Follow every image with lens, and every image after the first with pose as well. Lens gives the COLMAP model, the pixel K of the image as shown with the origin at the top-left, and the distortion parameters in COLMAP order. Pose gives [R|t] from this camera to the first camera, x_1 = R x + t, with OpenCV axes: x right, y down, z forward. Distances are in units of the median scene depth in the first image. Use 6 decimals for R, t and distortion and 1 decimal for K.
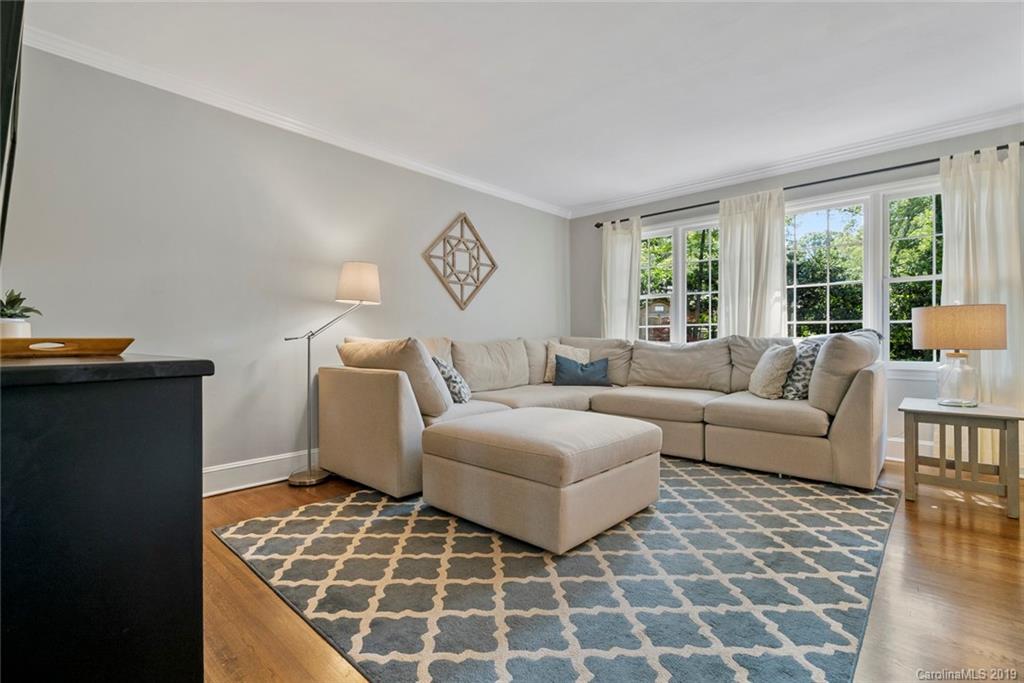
lens RADIAL K [[464.4, 0, 510.0], [0, 464.4, 344.3], [0, 0, 1]] dist [-0.000666, -0.000012]
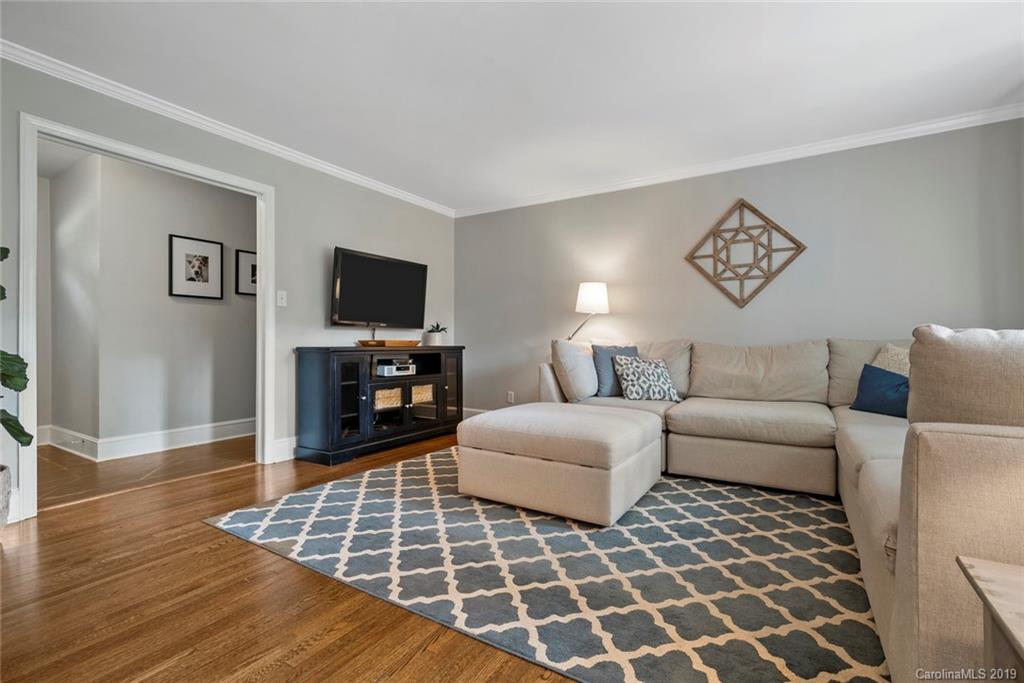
lens RADIAL K [[464.4, 0, 510.0], [0, 464.4, 344.3], [0, 0, 1]] dist [-0.000666, -0.000012]
pose [[0.185428, 0.006194, -0.982638, 0.700680], [-0.013767, 0.999898, 0.003705, -0.001995], [0.982561, 0.012840, 0.185495, 0.407491]]
